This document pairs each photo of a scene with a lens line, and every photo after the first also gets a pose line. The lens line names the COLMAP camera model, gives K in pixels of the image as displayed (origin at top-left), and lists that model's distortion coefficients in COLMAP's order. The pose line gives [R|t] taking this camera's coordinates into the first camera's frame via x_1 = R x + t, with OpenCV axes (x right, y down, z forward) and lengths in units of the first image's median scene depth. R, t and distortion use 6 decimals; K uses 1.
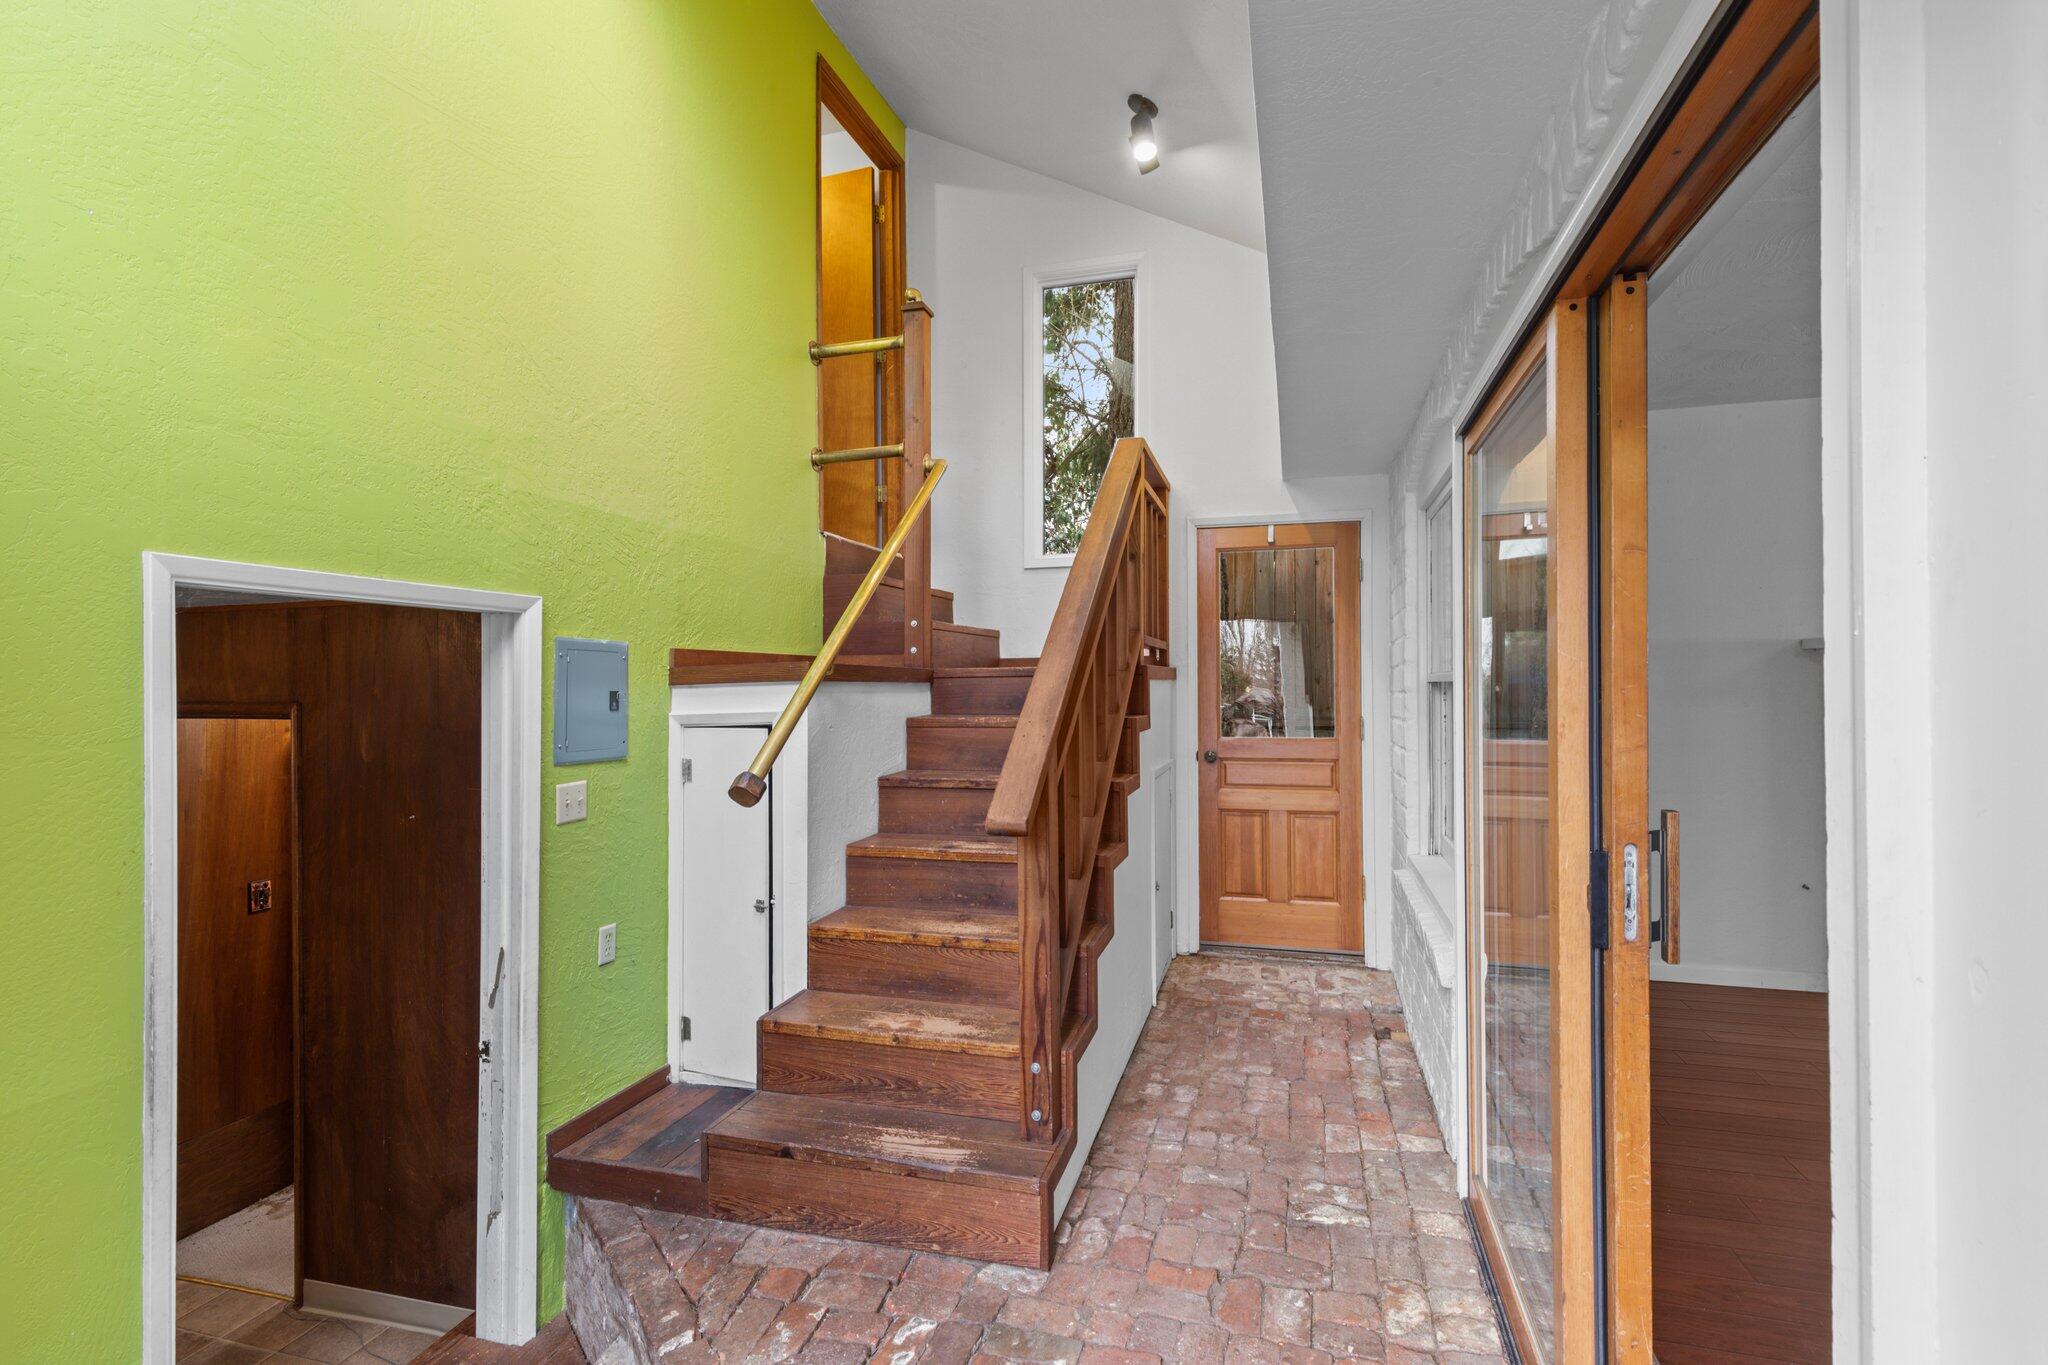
lens RADIAL K [[914.5, 0, 1039.7], [0, 914.5, 678.3], [0, 0, 1]] dist [0.006871, -0.000678]
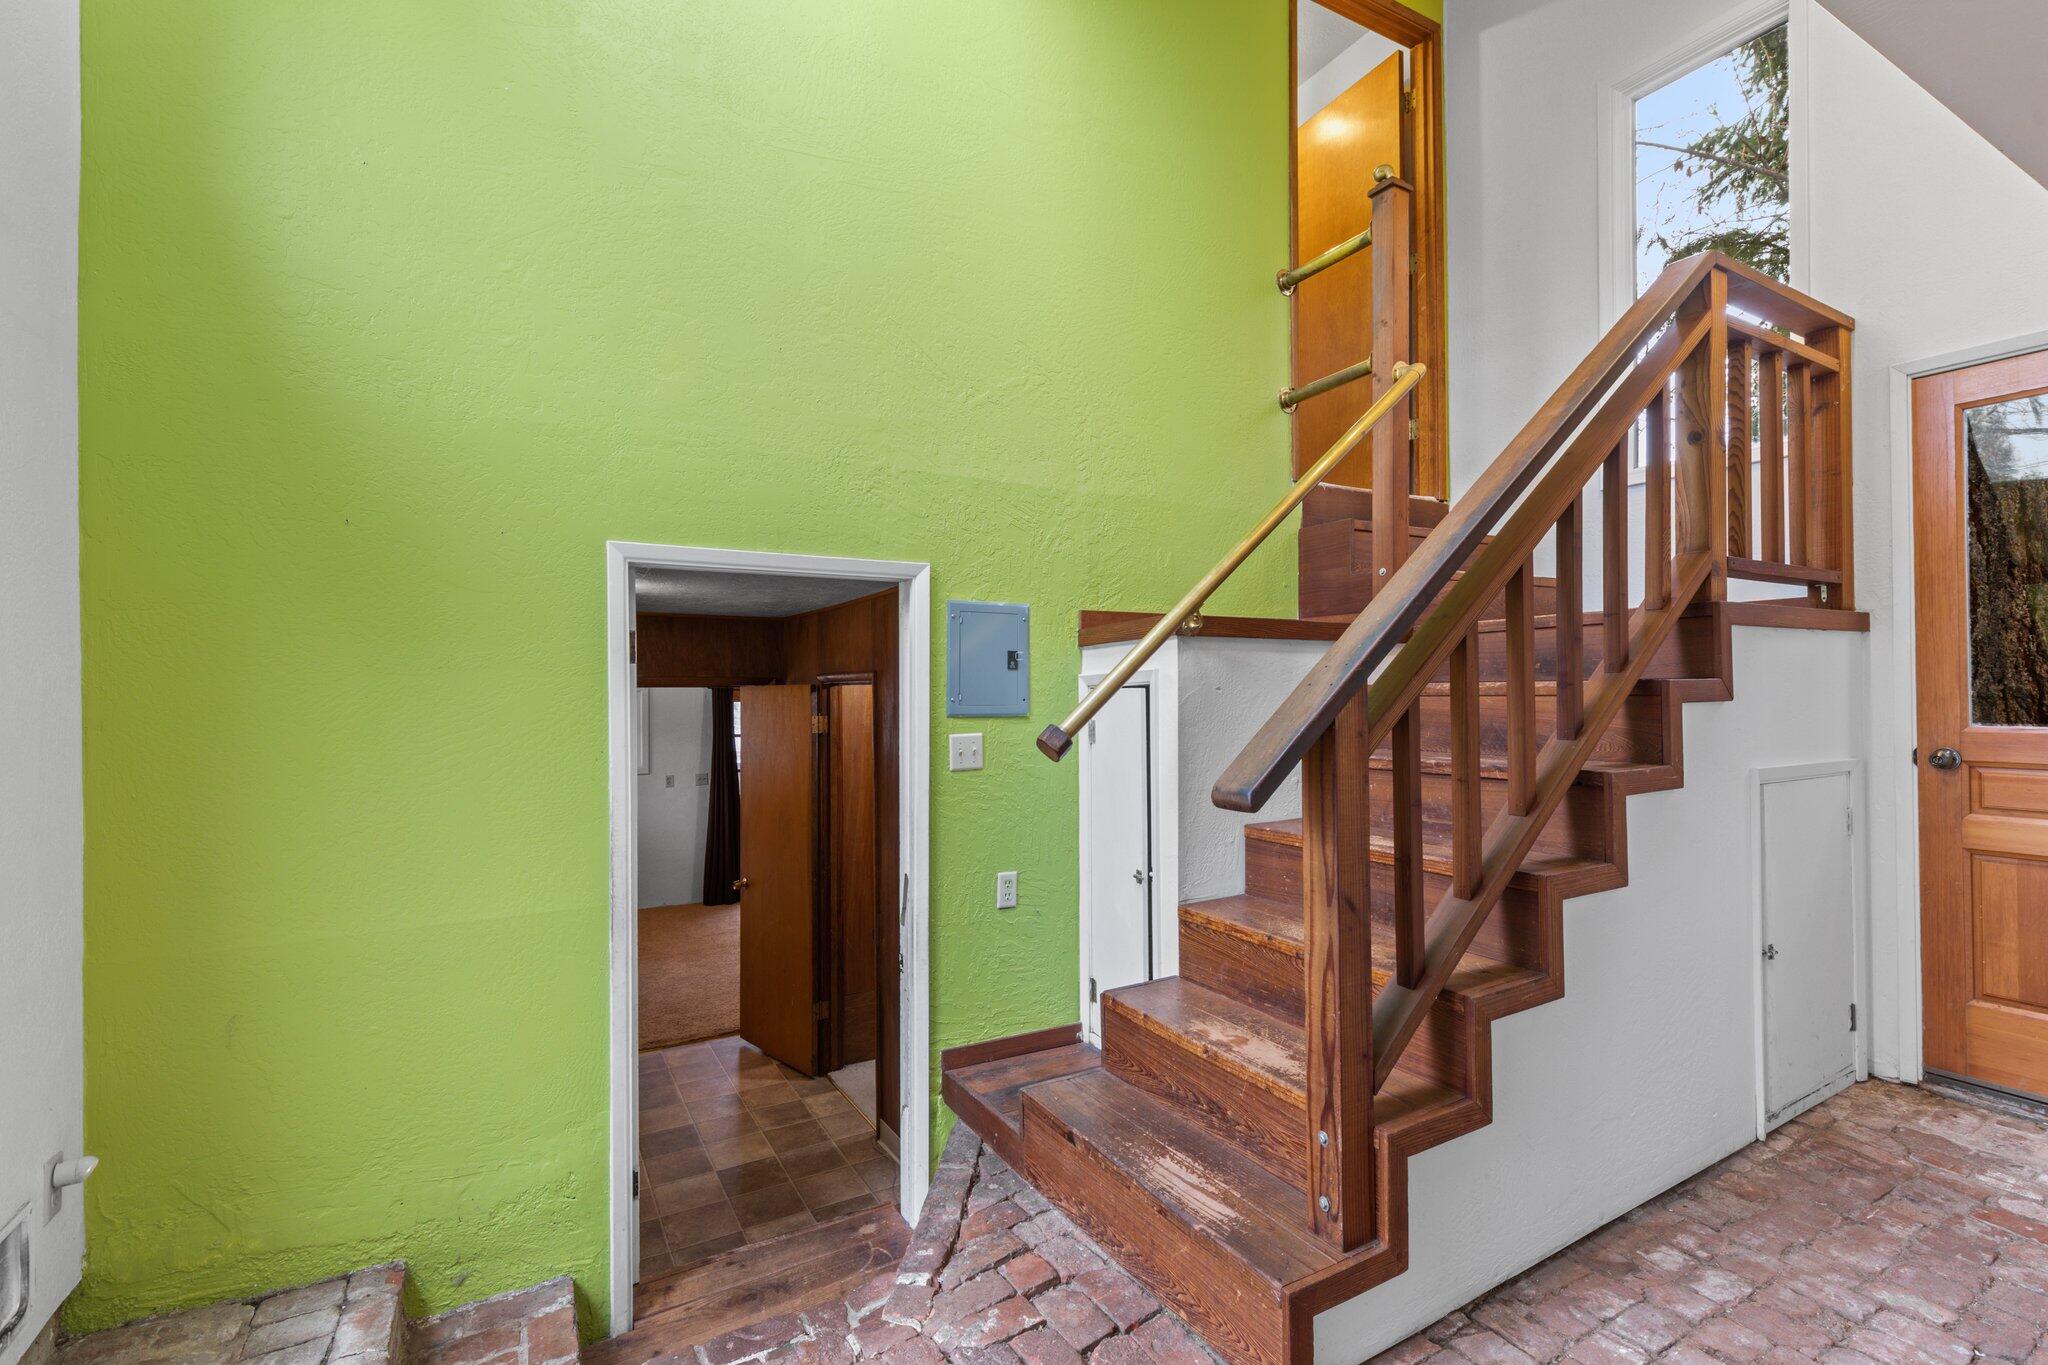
lens RADIAL K [[914.5, 0, 1045.4], [0, 914.5, 677.3], [0, 0, 1]] dist [0.006871, -0.000678]
pose [[0.720075, -0.009645, -0.693830, 0.292776], [0.008244, 0.999952, -0.005345, 0.050454], [0.693848, -0.001872, 0.720119, 0.269301]]
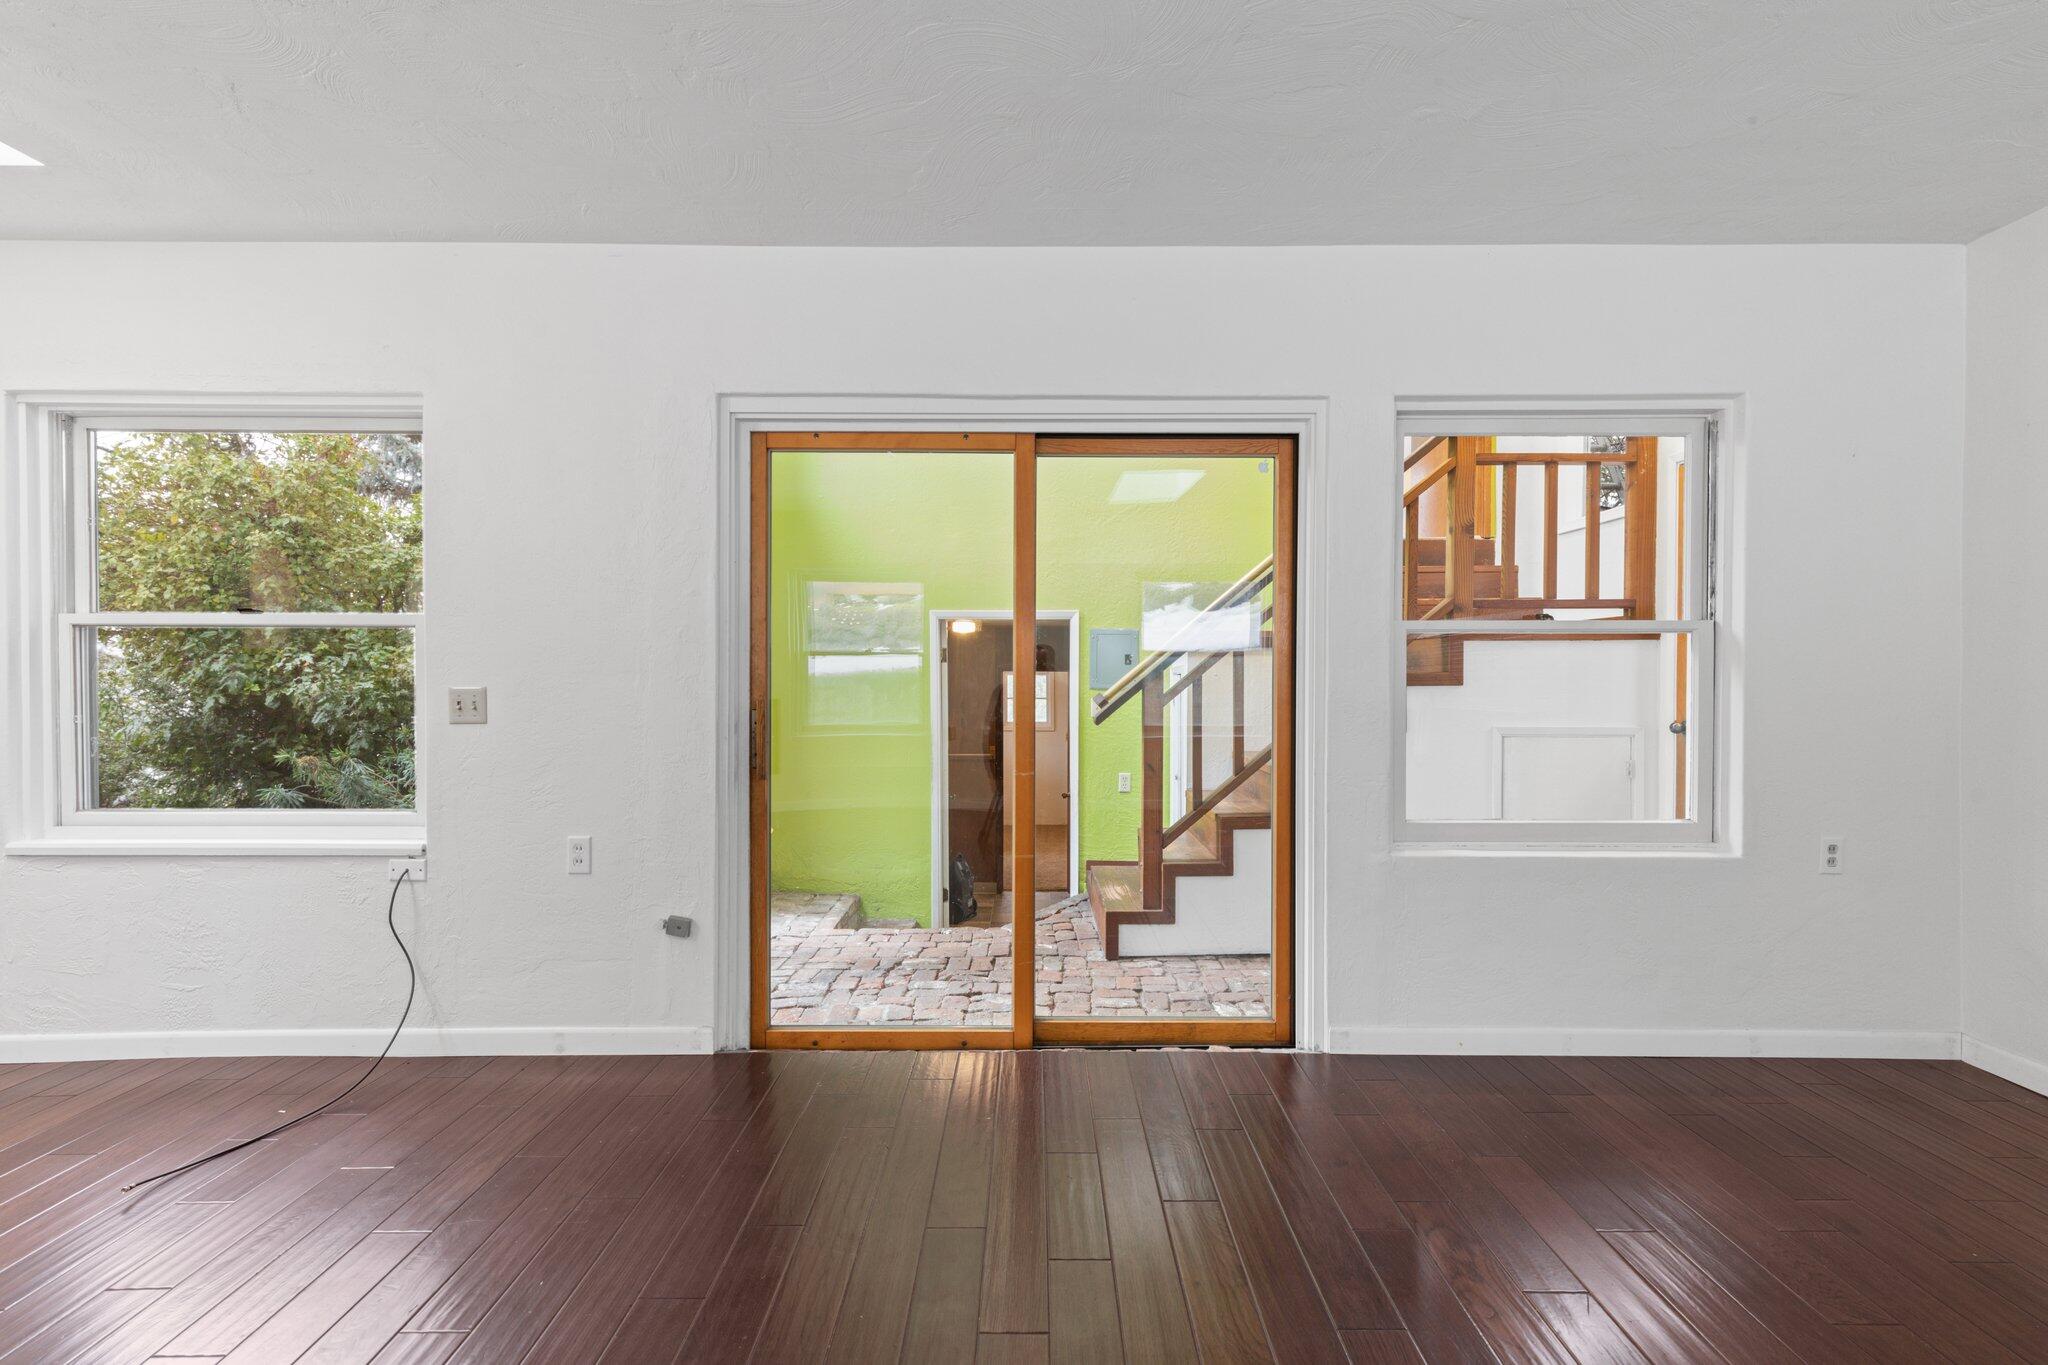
lens RADIAL K [[914.5, 0, 1045.3], [0, 914.5, 679.8], [0, 0, 1]] dist [0.006871, -0.000678]
pose [[0.283550, 0.011596, -0.958887, 1.355293], [0.006578, 0.999880, 0.014037, 0.039911], [0.958935, -0.010288, 0.283440, 0.279664]]
